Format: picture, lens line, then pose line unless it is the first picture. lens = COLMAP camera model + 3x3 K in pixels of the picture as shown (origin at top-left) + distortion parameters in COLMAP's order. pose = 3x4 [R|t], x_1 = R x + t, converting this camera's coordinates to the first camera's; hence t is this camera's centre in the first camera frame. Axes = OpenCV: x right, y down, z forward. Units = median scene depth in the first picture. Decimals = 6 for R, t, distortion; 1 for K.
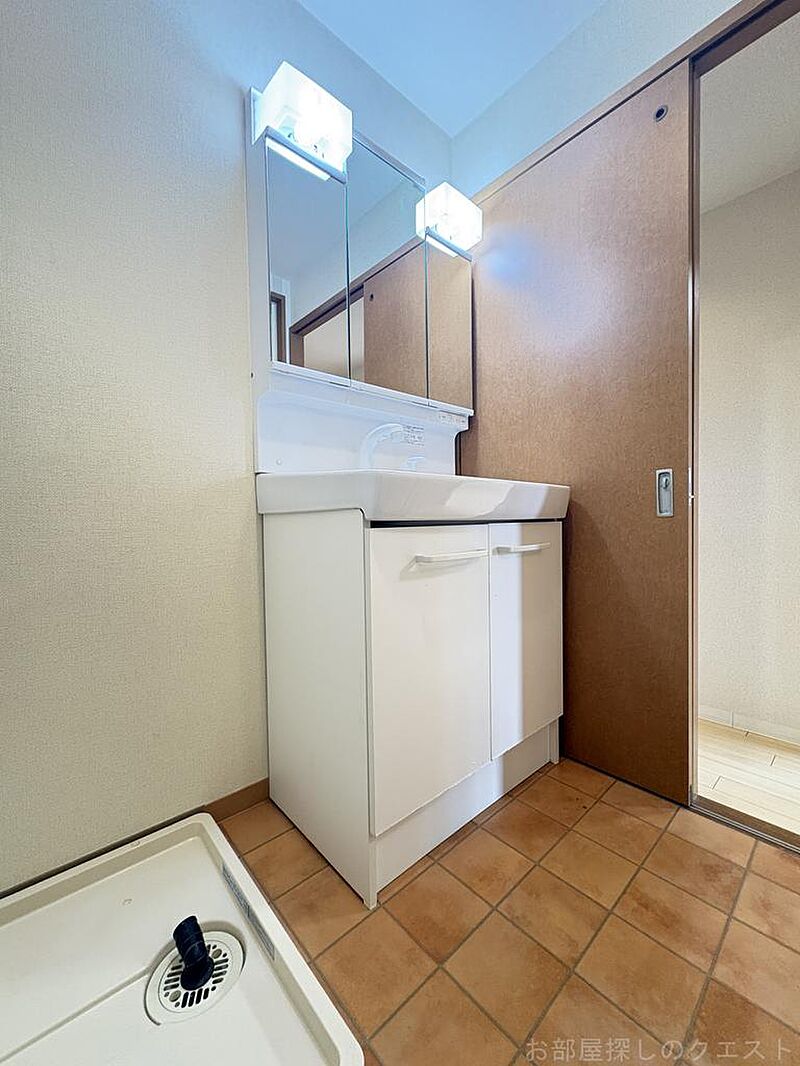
lens RADIAL K [[424.8, 0, 397.0], [0, 424.8, 533.8], [0, 0, 1]] dist [0.003096, -0.000392]
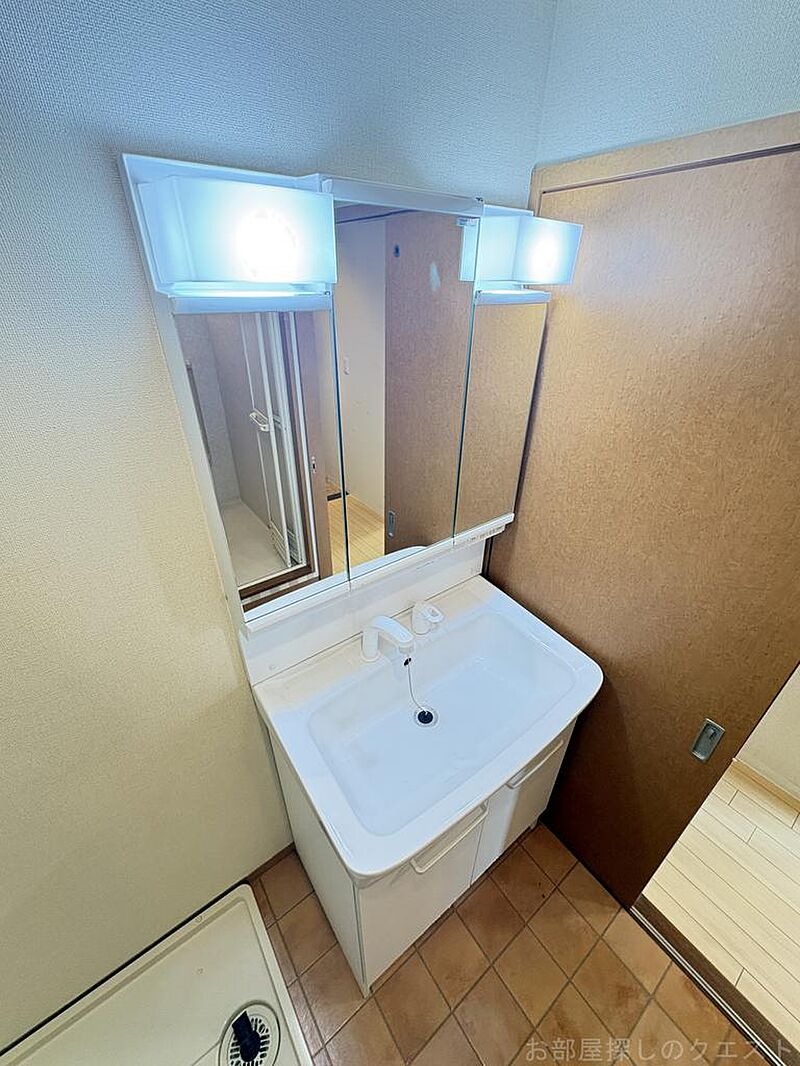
lens RADIAL K [[424.8, 0, 396.6], [0, 424.8, 532.2], [0, 0, 1]] dist [0.003096, -0.000392]
pose [[0.995470, 0.067158, -0.067300, 0.031385], [-0.026198, 0.874203, 0.484853, -1.083408], [0.091396, -0.480894, 0.872002, 0.473740]]
